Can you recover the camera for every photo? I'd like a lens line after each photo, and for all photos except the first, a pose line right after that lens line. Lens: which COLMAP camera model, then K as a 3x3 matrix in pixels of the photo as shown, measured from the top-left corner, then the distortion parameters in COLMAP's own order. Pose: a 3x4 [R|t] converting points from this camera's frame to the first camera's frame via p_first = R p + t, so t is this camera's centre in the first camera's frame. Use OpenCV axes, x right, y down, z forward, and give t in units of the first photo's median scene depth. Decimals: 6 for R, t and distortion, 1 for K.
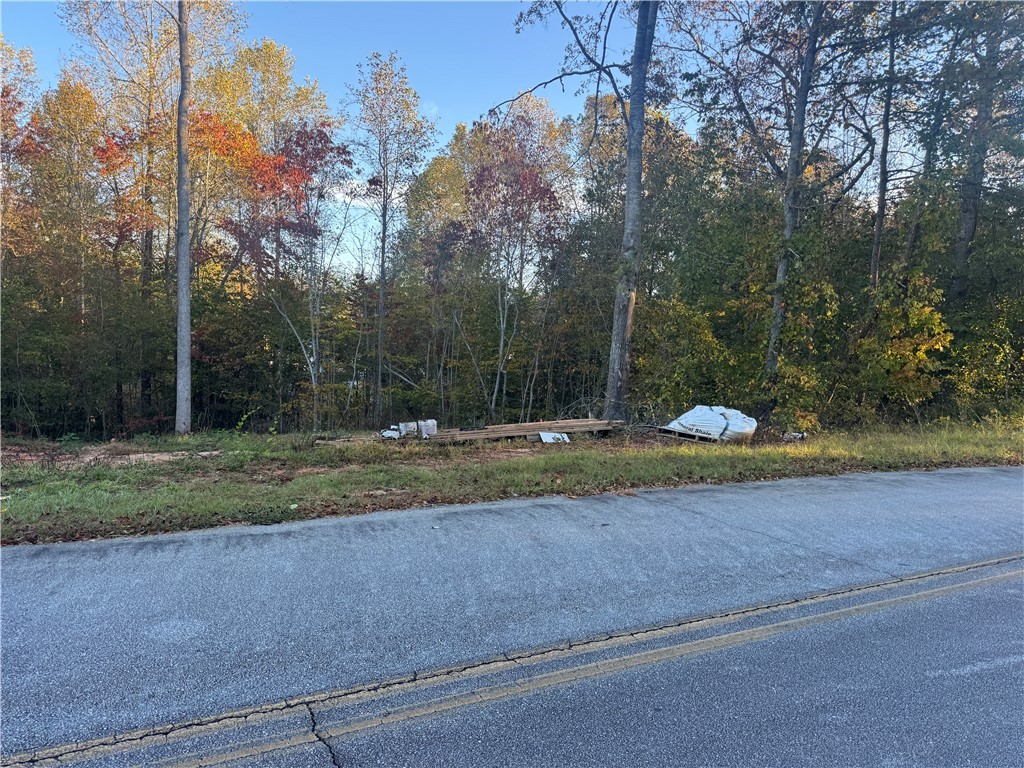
lens RADIAL K [[717.6, 0, 513.0], [0, 717.6, 390.4], [0, 0, 1]] dist [0.074288, -0.082743]
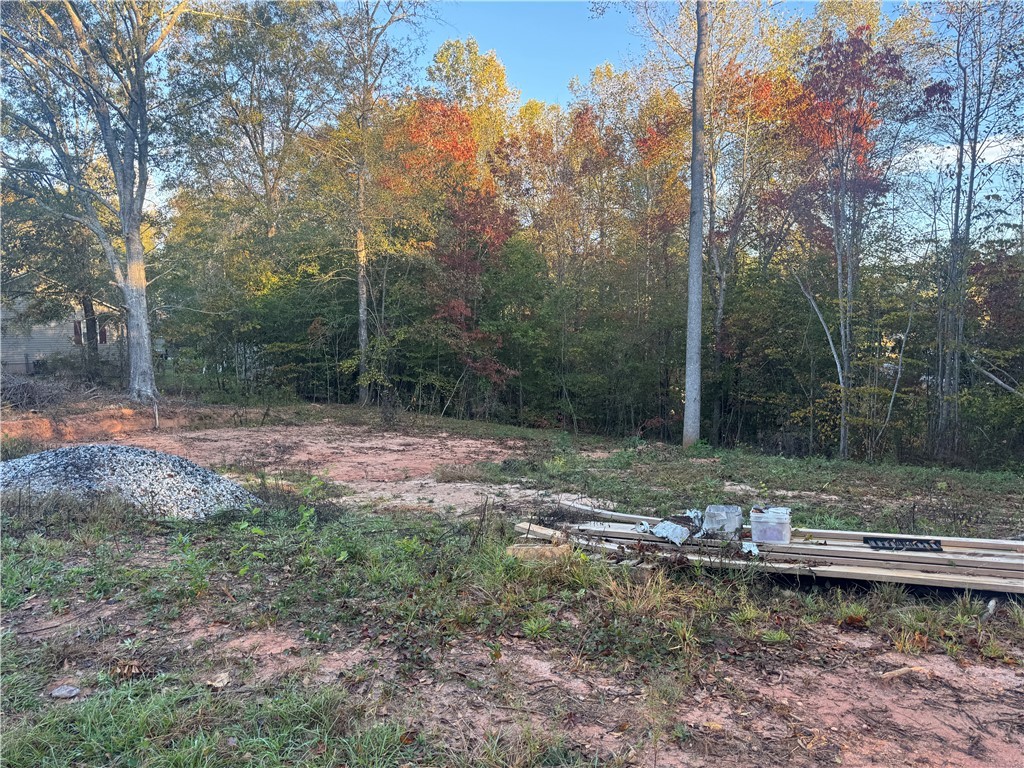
lens RADIAL K [[717.6, 0, 510.8], [0, 717.6, 384.6], [0, 0, 1]] dist [0.074288, -0.082743]
pose [[0.686958, 0.025659, -0.726244, 0.043178], [-0.022079, 0.999652, 0.014433, -0.017302], [0.726361, 0.006120, 0.687286, 0.292895]]
